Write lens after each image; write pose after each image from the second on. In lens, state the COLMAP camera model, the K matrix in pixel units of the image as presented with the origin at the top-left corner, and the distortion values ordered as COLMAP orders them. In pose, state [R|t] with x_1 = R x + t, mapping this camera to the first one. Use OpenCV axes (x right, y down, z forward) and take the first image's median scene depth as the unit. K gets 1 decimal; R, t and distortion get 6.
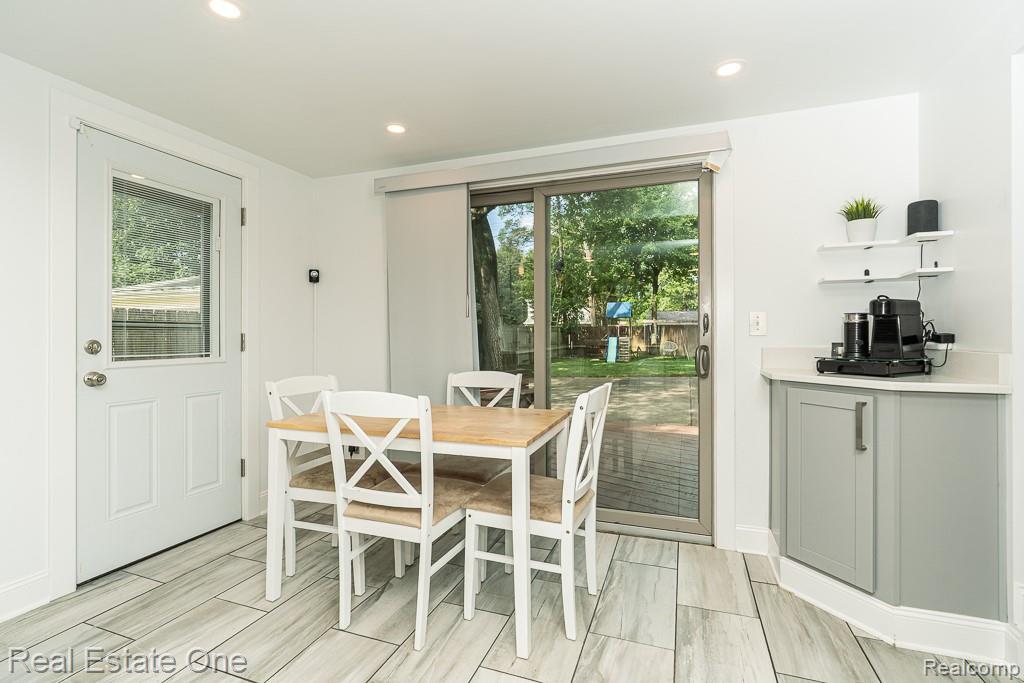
lens RADIAL K [[463.3, 0, 511.9], [0, 463.3, 338.3], [0, 0, 1]] dist [-0.001901, -0.000102]
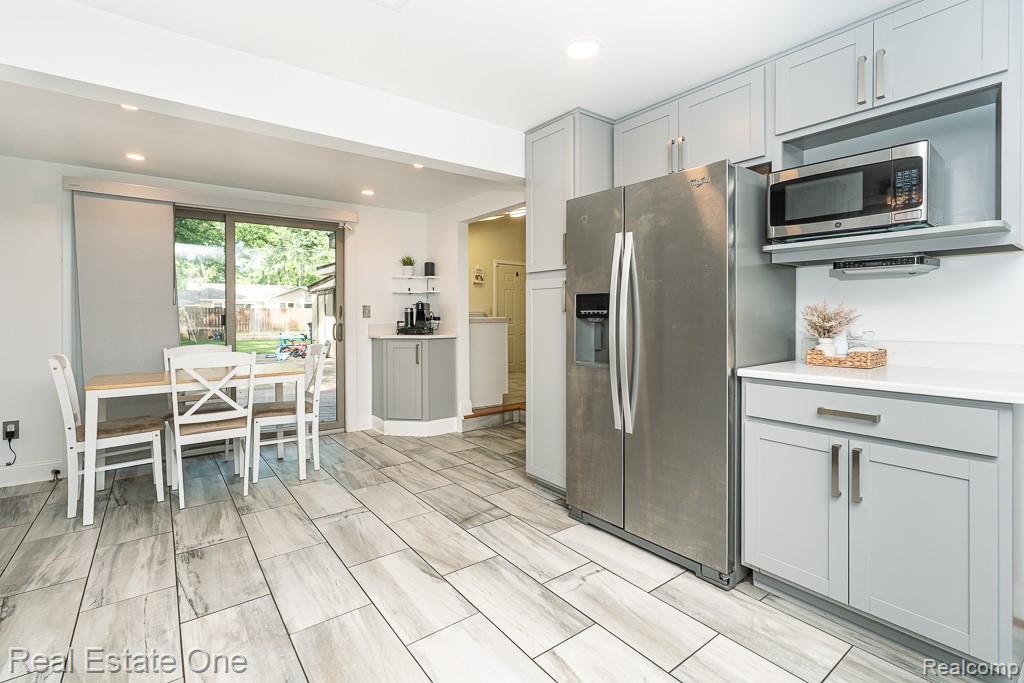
lens RADIAL K [[474.8, 0, 512.6], [0, 474.8, 323.7], [0, 0, 1]] dist [-0.001325, 0.000050]
pose [[0.533797, -0.016948, 0.845443, -1.004841], [0.006197, 0.999851, 0.016131, -0.010619], [-0.845590, -0.003371, 0.533823, -0.711166]]
